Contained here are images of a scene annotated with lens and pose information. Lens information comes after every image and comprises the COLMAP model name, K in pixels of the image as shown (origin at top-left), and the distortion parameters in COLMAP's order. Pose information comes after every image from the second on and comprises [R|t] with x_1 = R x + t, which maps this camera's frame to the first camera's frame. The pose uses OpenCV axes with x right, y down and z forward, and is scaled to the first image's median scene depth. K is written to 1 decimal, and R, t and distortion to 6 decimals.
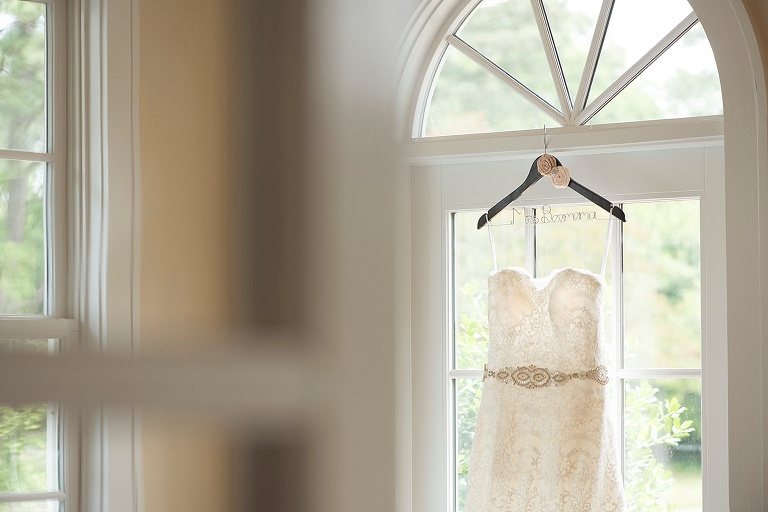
lens RADIAL K [[2289.7, 0, 383.5], [0, 2289.7, 255.6], [0, 0, 1]] dist [-0.151324, 0.000000]
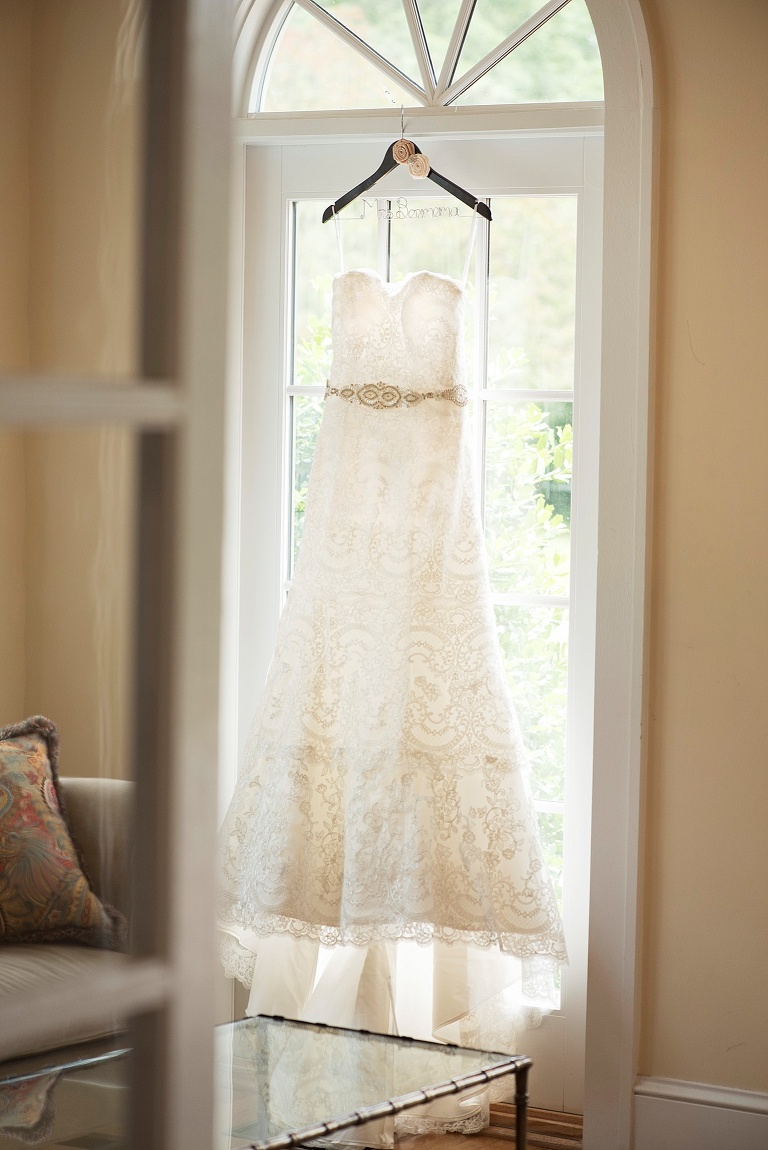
lens RADIAL K [[3428.5, 0, 384.8], [0, 3428.5, 574.1], [0, 0, 1]] dist [-0.151324, 0.000000]
pose [[0.998462, 0.017867, 0.052488, -0.000750], [-0.023364, 0.994087, 0.106042, -0.017777], [-0.050283, -0.107106, 0.992975, -0.300997]]
